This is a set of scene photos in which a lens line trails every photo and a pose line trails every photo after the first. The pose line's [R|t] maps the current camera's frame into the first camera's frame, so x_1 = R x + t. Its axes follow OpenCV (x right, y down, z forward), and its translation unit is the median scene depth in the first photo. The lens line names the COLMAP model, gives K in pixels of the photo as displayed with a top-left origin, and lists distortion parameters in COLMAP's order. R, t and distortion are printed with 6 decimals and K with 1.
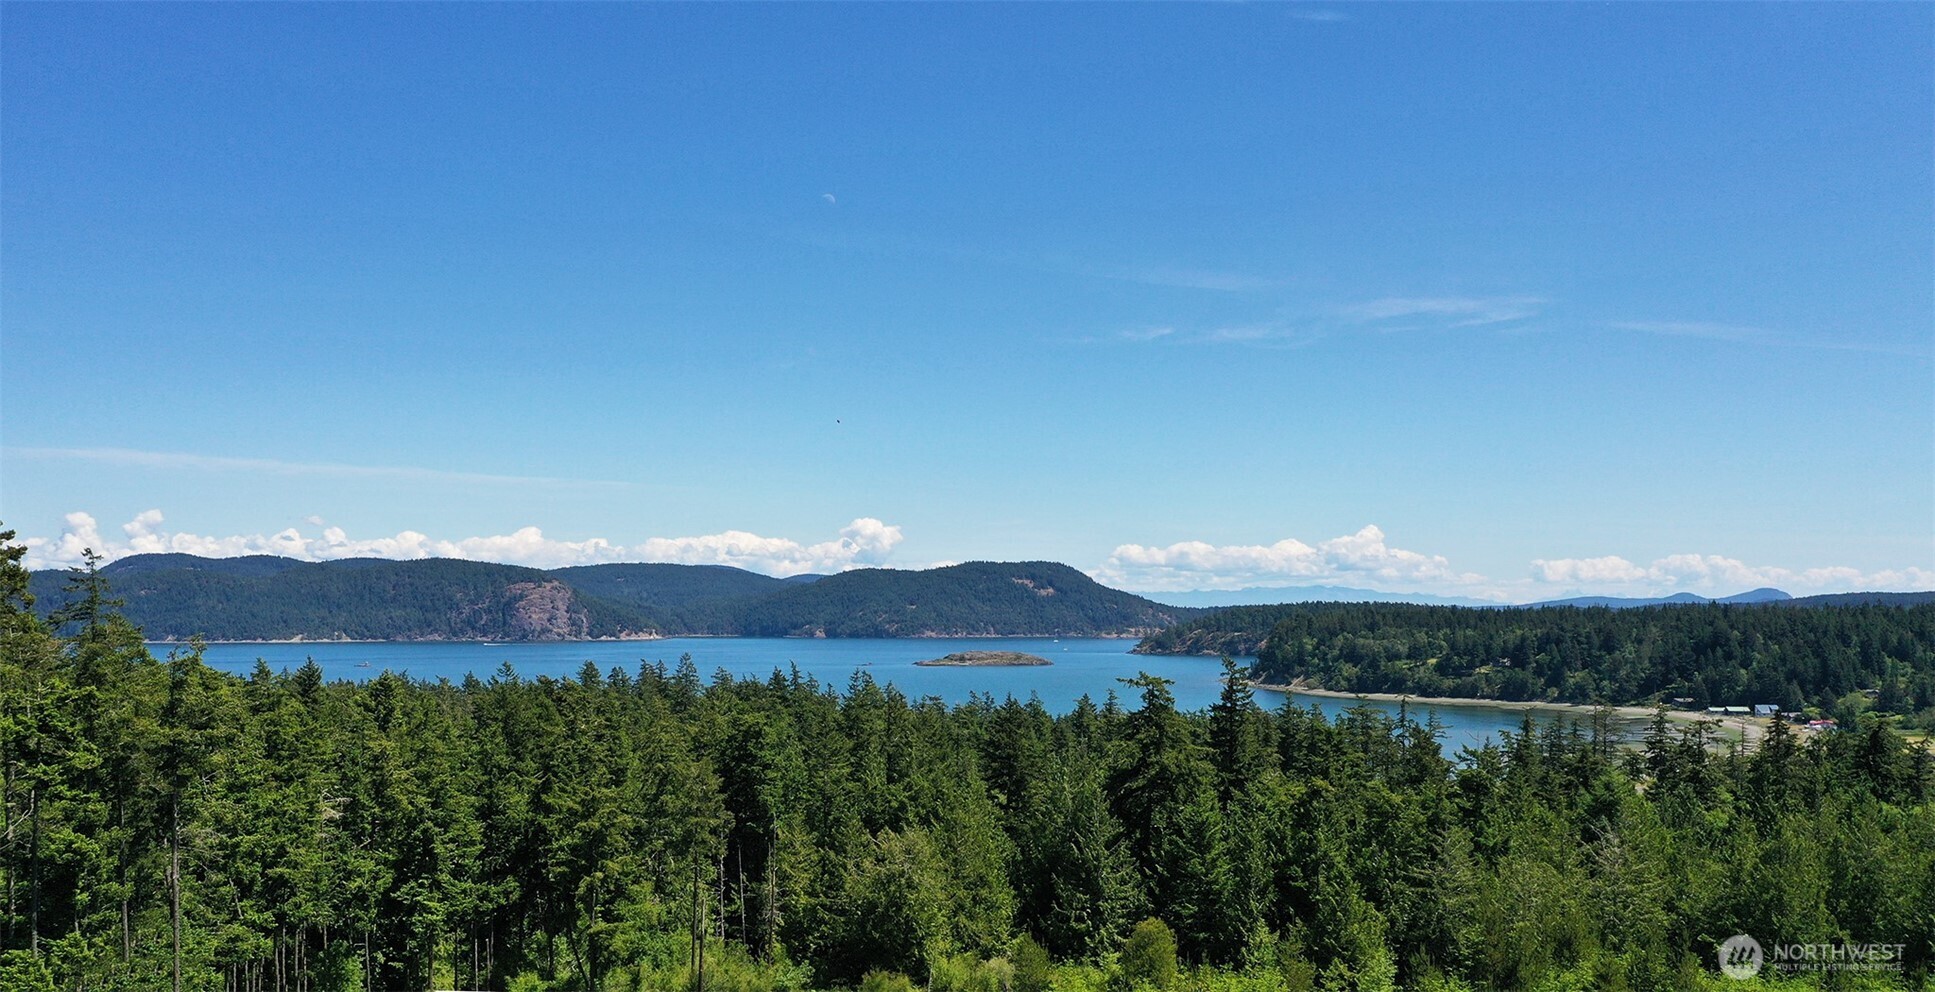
lens RADIAL K [[1646.6, 0, 968.5], [0, 1646.6, 496.0], [0, 0, 1]] dist [0.011751, -0.001875]
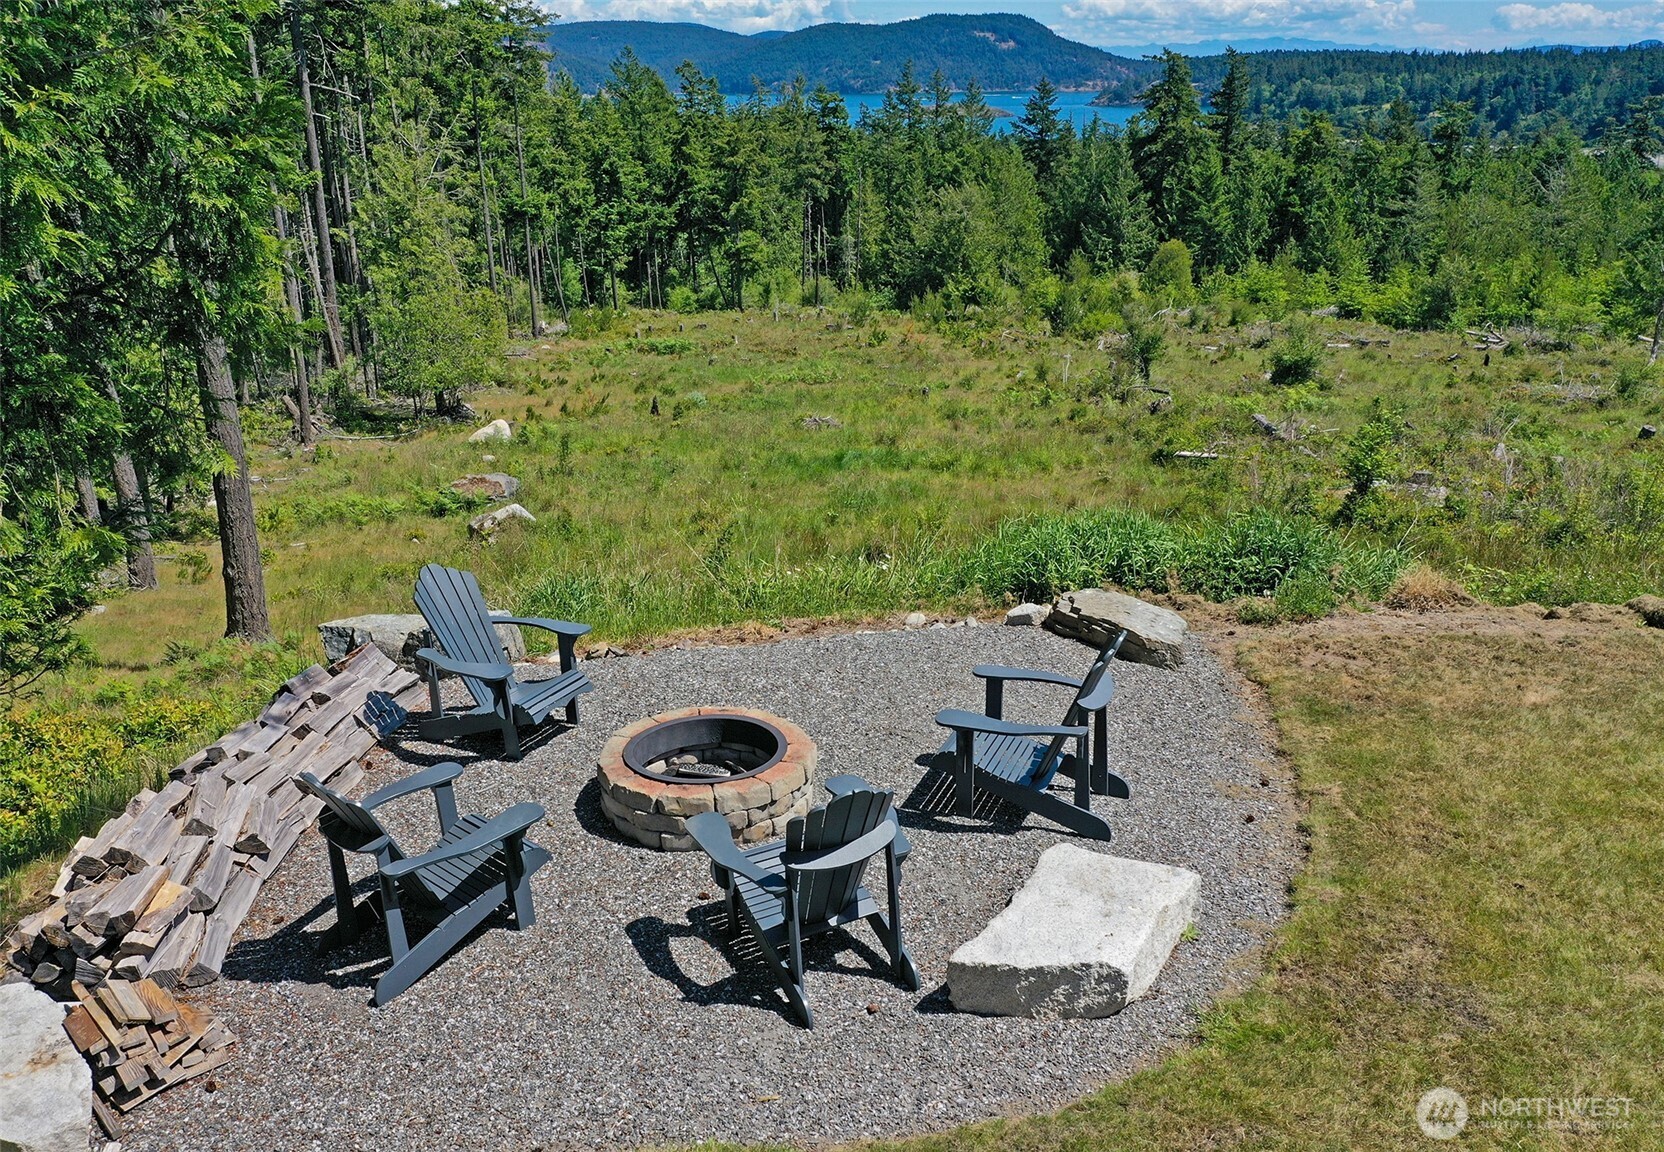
lens RADIAL K [[1537.4, 0, 831.2], [0, 1537.4, 575.3], [0, 0, 1]] dist [0.012799, 0.000000]
pose [[0.998348, 0.007089, -0.057023, -0.066377], [0.014864, 0.926730, 0.375433, 0.039665], [0.055506, -0.375660, 0.925094, -0.162456]]
